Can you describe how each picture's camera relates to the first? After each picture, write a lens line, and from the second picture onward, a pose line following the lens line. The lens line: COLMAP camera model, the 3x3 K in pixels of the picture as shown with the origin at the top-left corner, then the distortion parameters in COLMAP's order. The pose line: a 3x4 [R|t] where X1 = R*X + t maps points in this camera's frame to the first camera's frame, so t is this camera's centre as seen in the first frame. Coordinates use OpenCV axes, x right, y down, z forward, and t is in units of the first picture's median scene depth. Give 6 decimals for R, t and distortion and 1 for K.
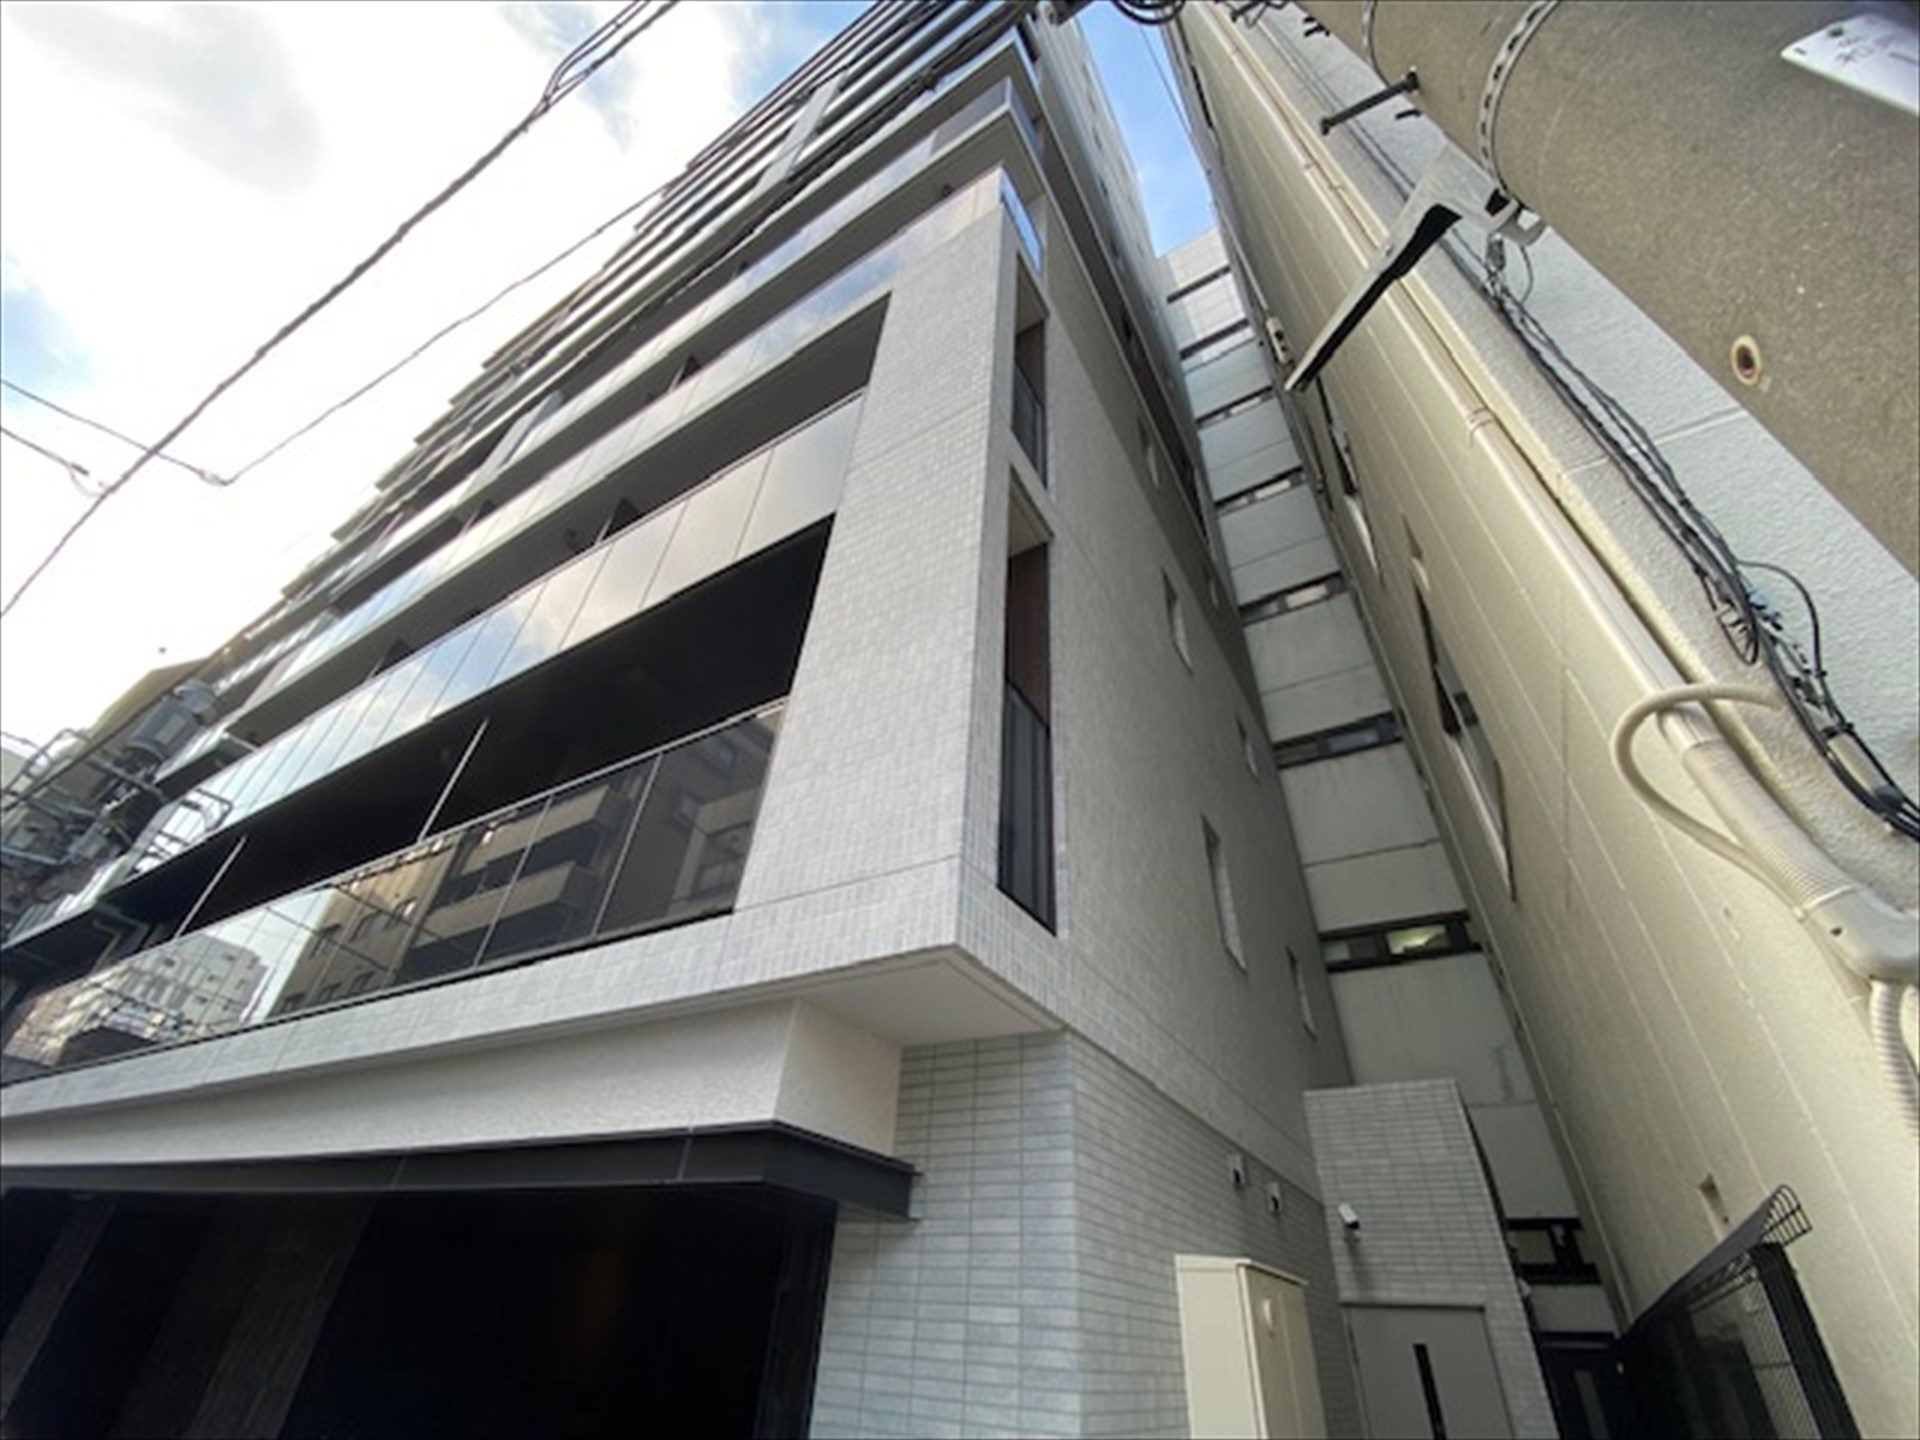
lens RADIAL K [[784.4, 0, 960.0], [0, 784.4, 720.0], [0, 0, 1]] dist [-0.020281, -0.000169]
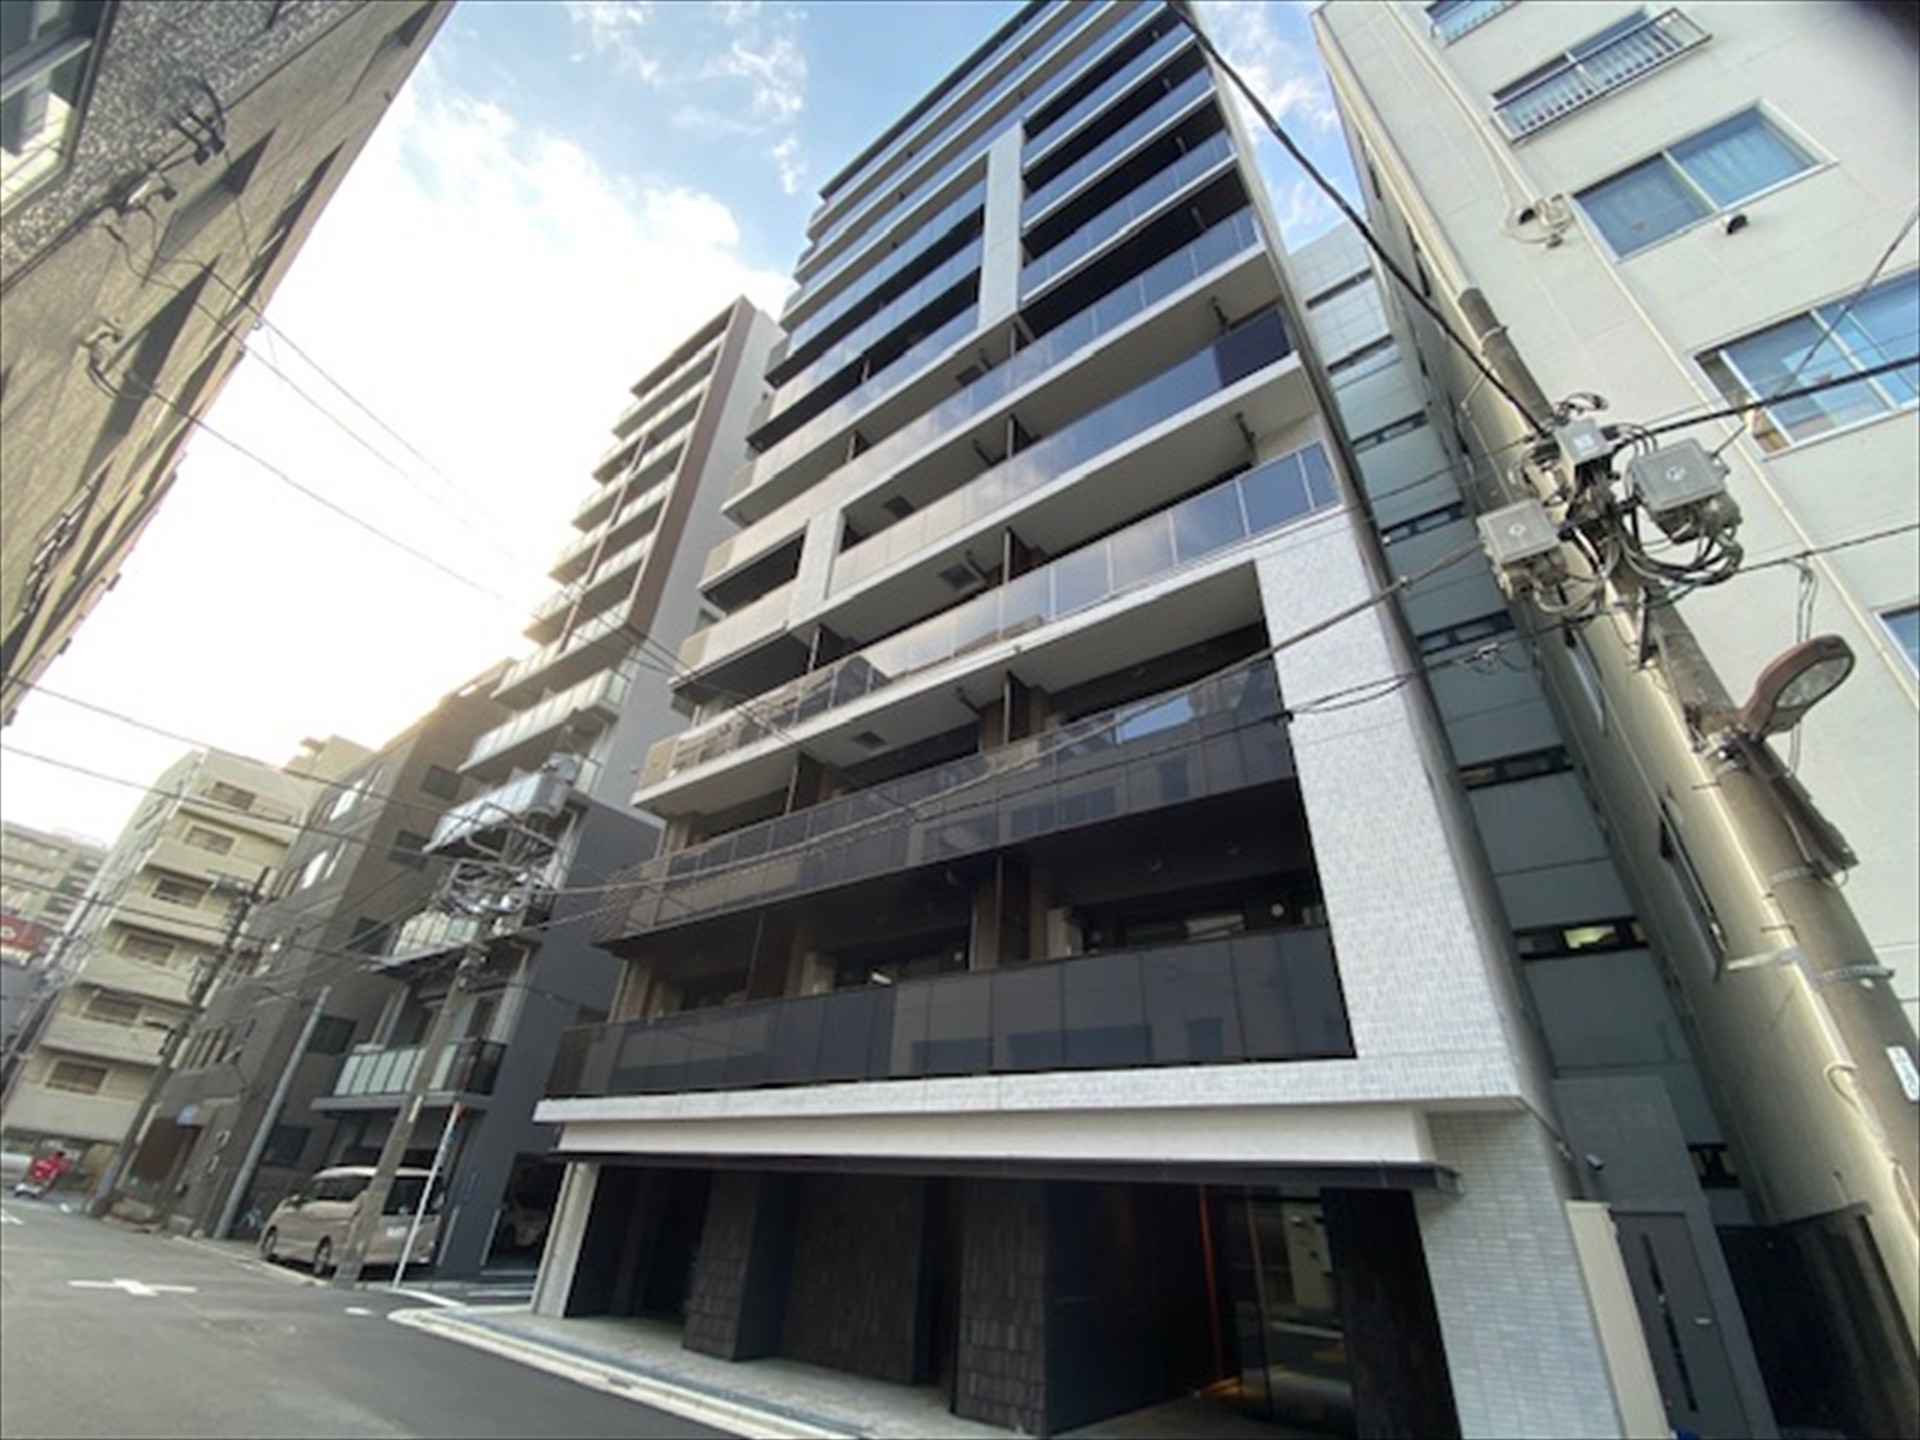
lens RADIAL K [[778.1, 0, 961.3], [0, 778.1, 723.0], [0, 0, 1]] dist [0.017436, -0.017761]
pose [[0.996166, -0.055151, -0.067903, -1.025707], [0.062649, 0.991532, 0.113750, -0.839368], [0.061055, -0.117568, 0.991186, -0.917879]]
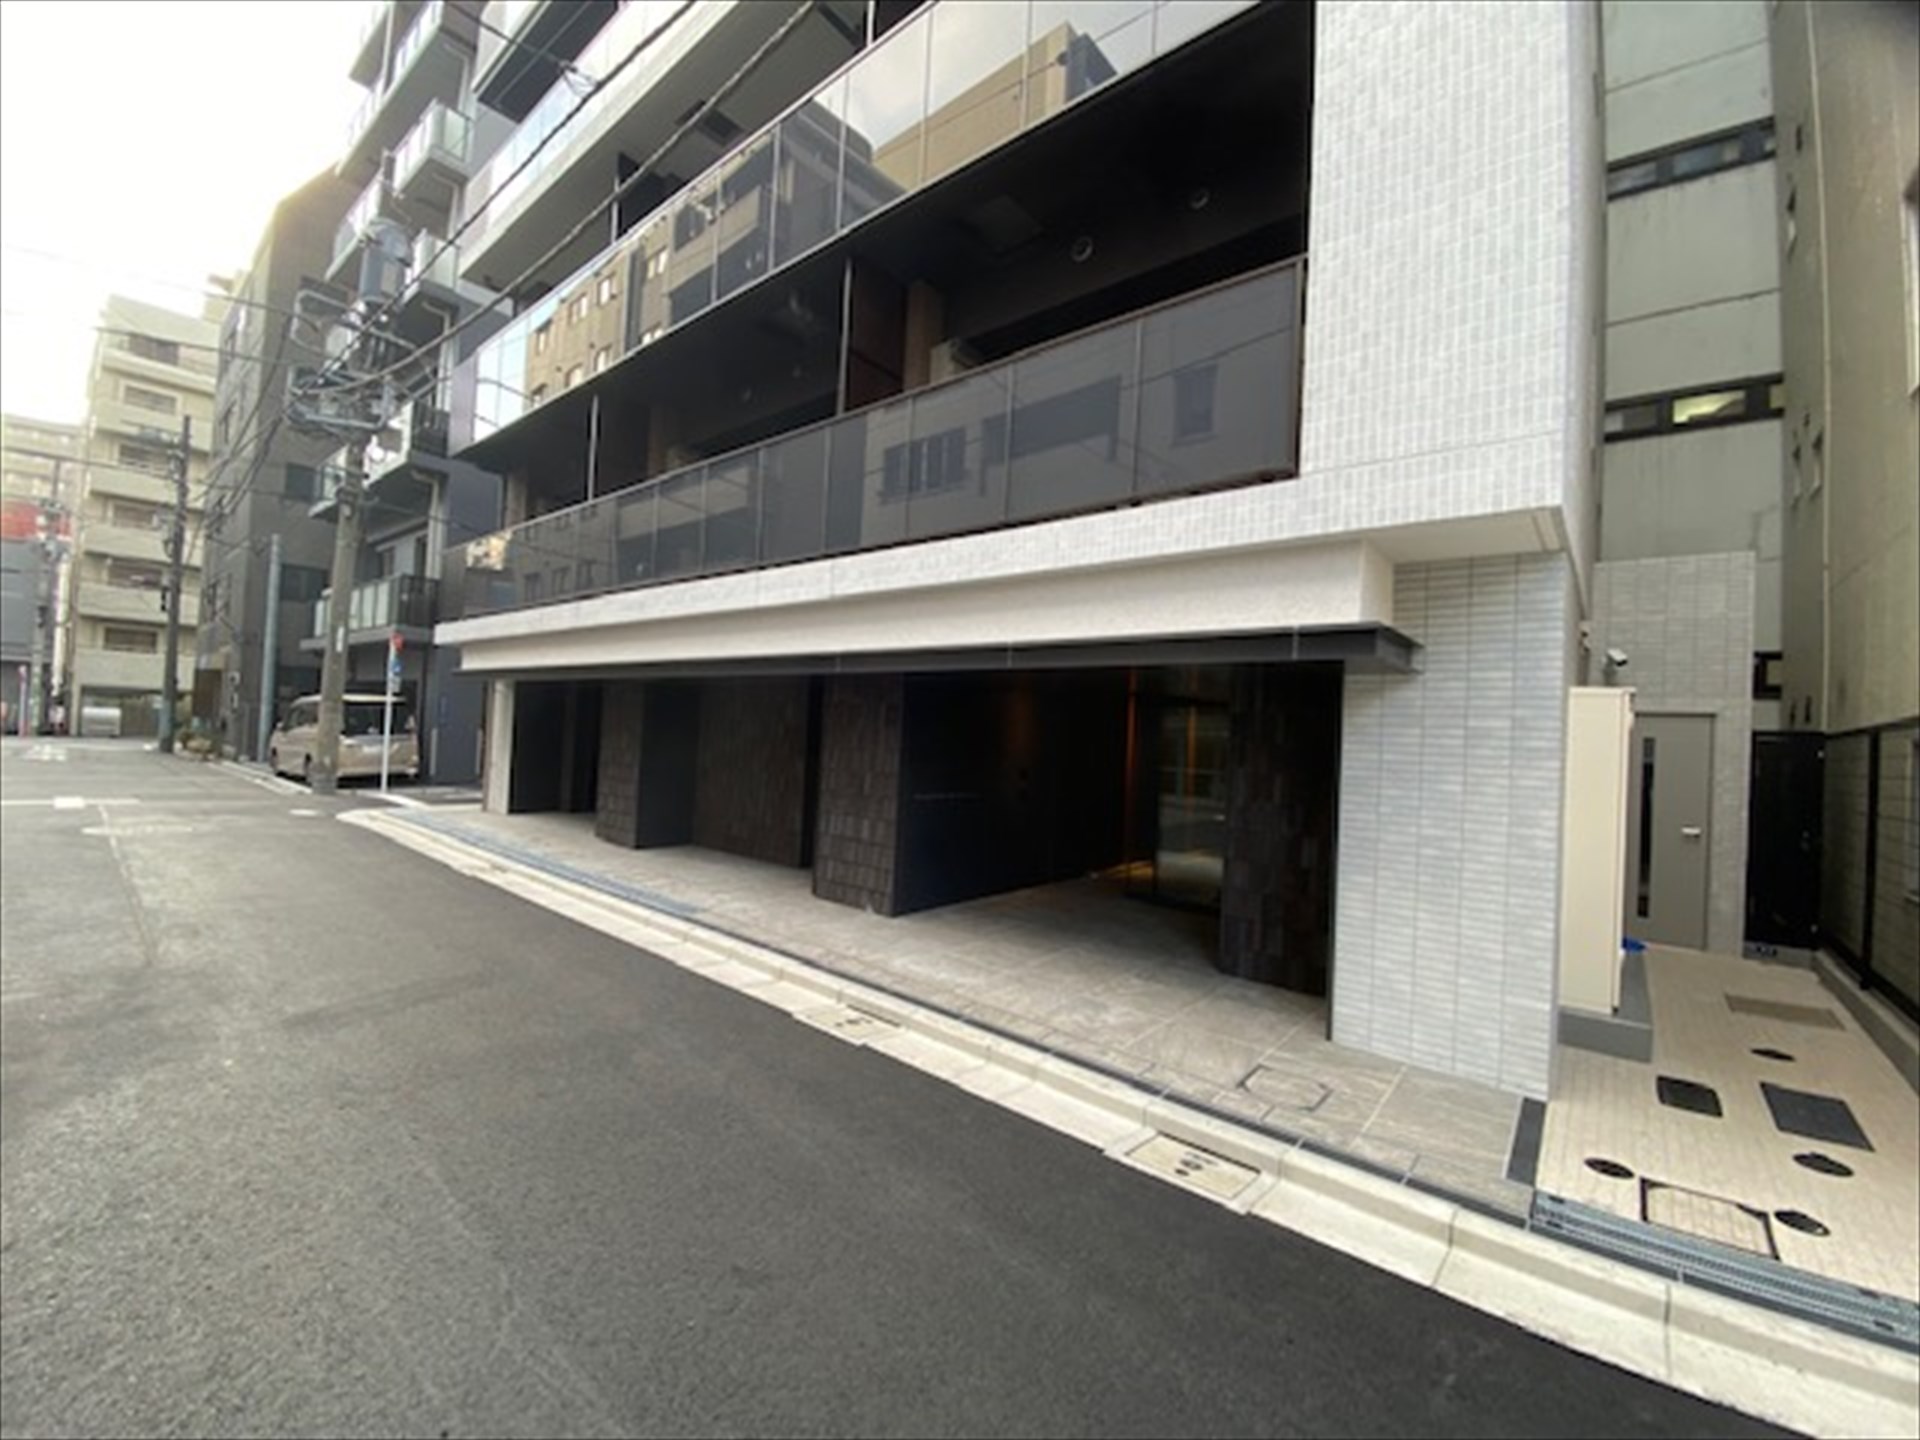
lens RADIAL K [[778.1, 0, 961.3], [0, 778.1, 723.0], [0, 0, 1]] dist [0.017436, -0.017761]
pose [[0.989473, -0.018725, -0.143504, -0.595272], [0.101940, 0.794020, 0.599284, -0.233685], [0.102724, -0.607604, 0.787570, -0.290384]]
